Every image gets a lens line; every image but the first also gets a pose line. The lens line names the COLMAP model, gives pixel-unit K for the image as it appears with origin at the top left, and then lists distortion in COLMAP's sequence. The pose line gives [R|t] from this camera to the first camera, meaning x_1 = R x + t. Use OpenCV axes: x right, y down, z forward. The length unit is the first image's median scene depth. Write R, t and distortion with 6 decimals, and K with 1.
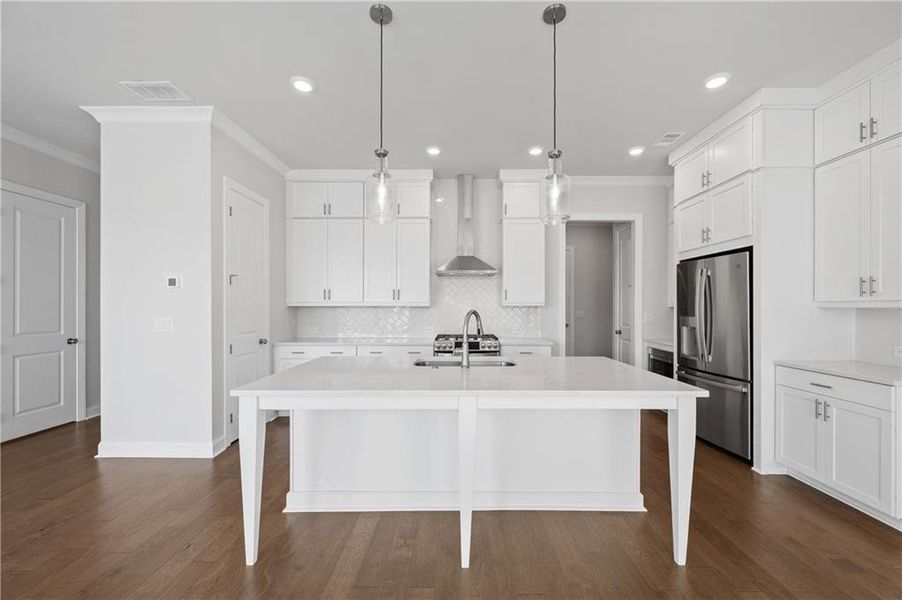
lens RADIAL K [[358.6, 0, 454.5], [0, 358.6, 305.1], [0, 0, 1]] dist [-0.003046, 0.001154]
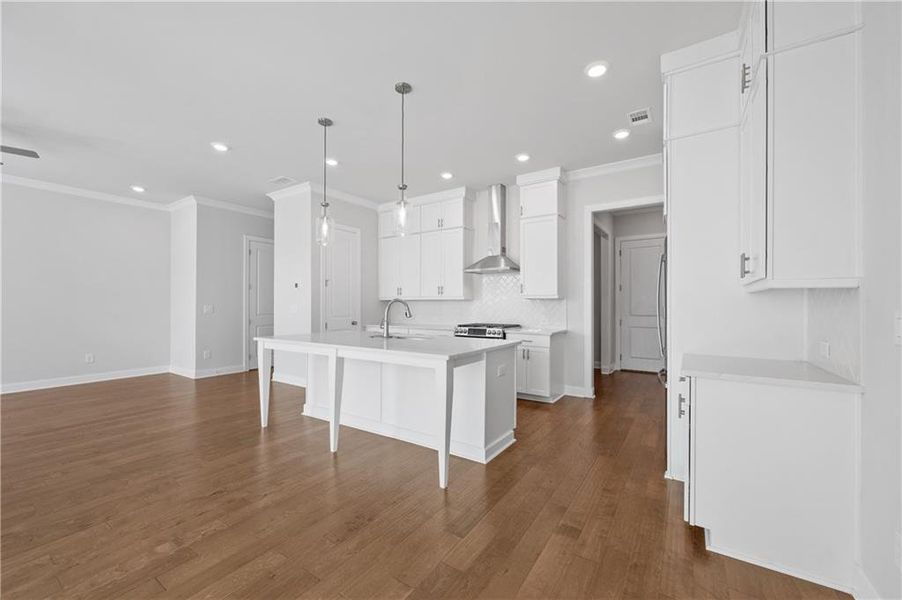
lens RADIAL K [[358.6, 0, 453.9], [0, 358.6, 301.1], [0, 0, 1]] dist [-0.003046, 0.001154]
pose [[0.840280, -0.004990, -0.542130, 0.612911], [0.000137, 0.999960, -0.008993, 0.021721], [0.542153, 0.007483, 0.840247, -0.040612]]
